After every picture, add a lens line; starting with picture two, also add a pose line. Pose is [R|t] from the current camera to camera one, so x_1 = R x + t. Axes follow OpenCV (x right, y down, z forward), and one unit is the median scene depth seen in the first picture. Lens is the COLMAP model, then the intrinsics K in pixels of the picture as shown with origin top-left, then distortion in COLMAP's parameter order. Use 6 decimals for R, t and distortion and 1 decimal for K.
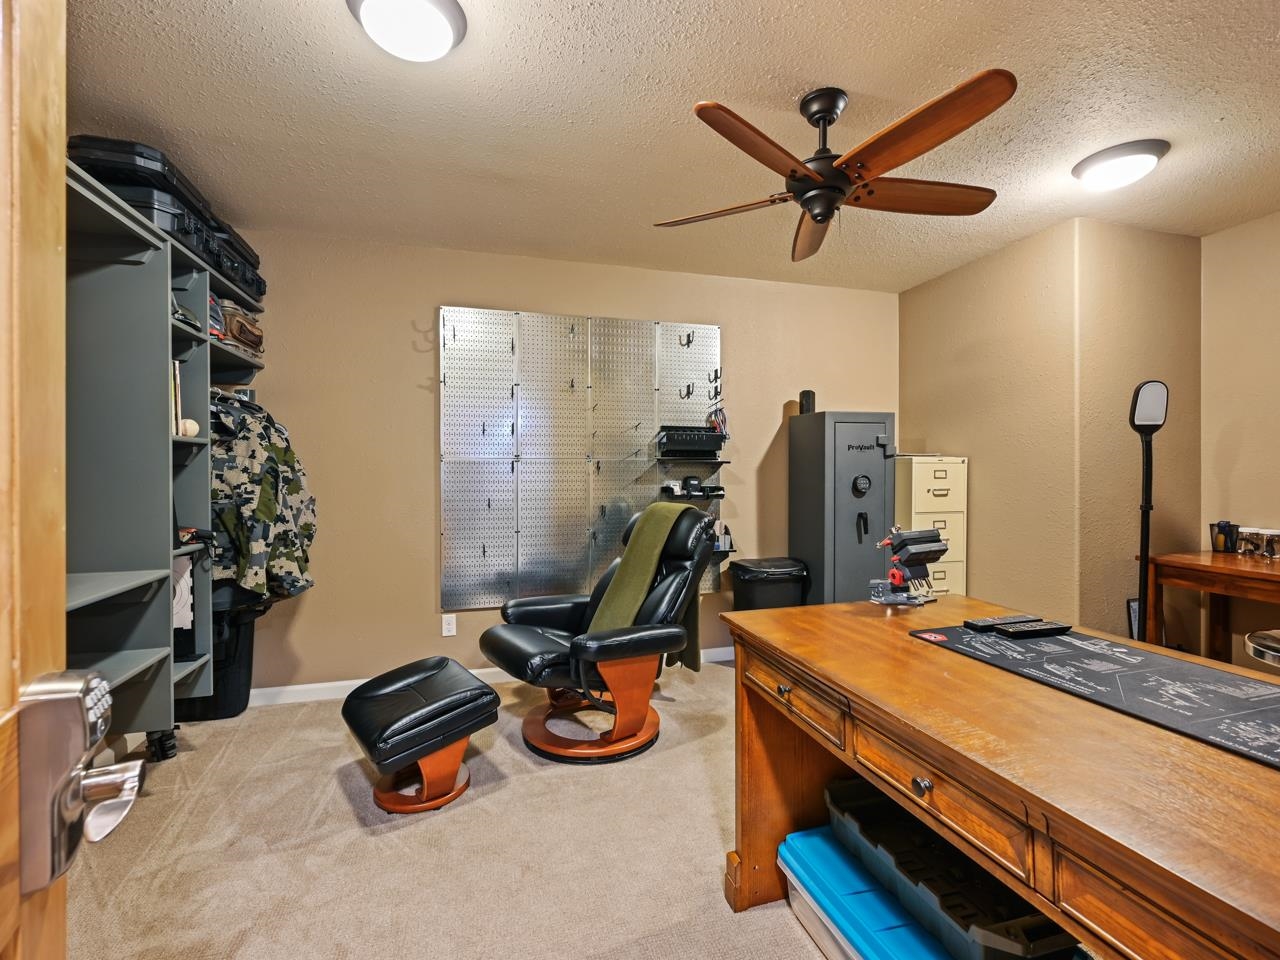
lens RADIAL K [[584.0, 0, 639.6], [0, 584.0, 472.3], [0, 0, 1]] dist [-0.001111, 0.001187]
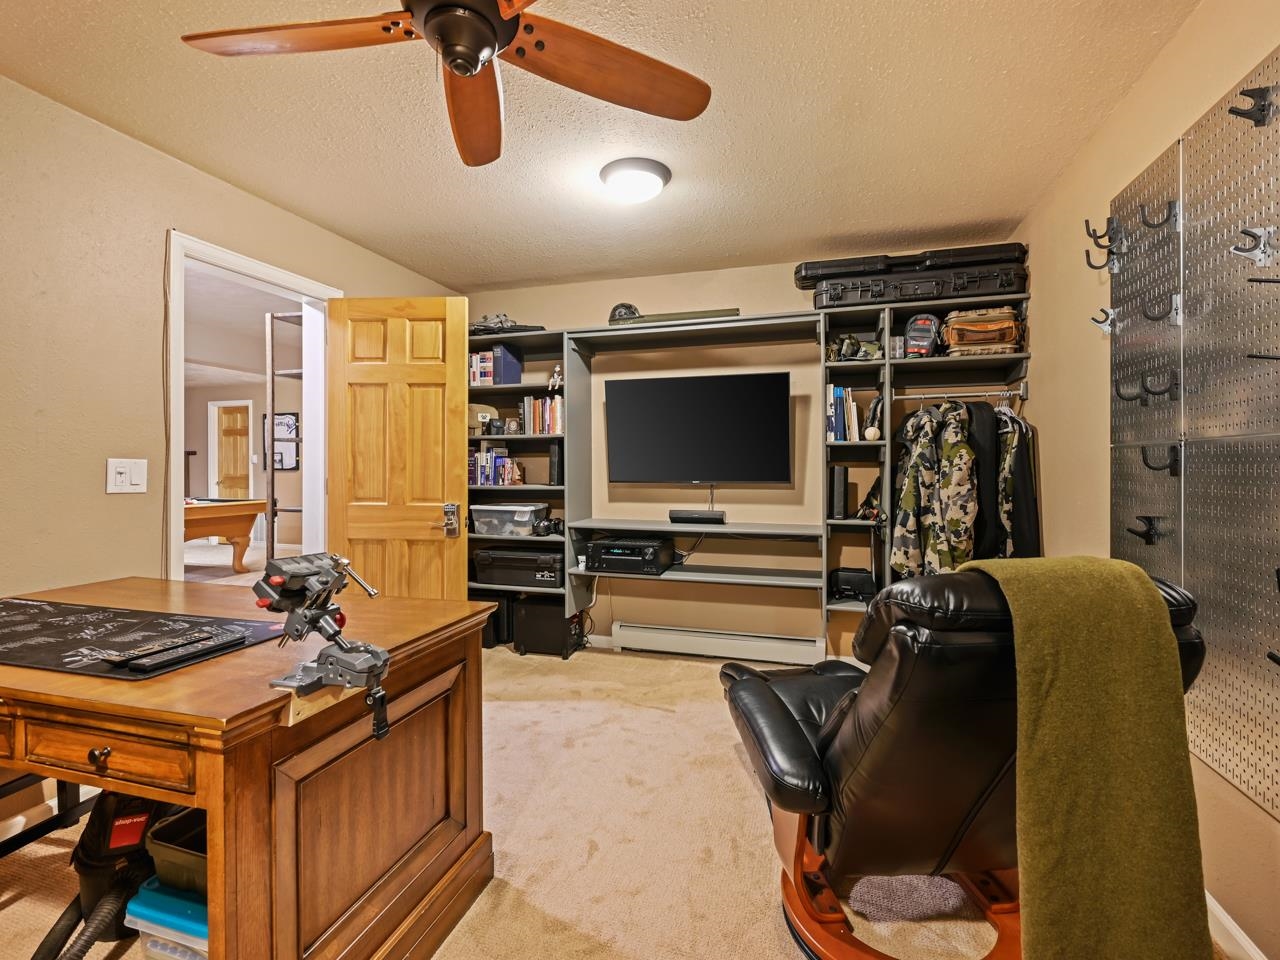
lens RADIAL K [[584.0, 0, 640.1], [0, 584.0, 468.2], [0, 0, 1]] dist [-0.001111, 0.001187]
pose [[-0.559172, 0.003948, -0.829042, 0.555792], [-0.007882, 0.999918, 0.010079, -0.004926], [0.829014, 0.012171, -0.559095, 1.132027]]
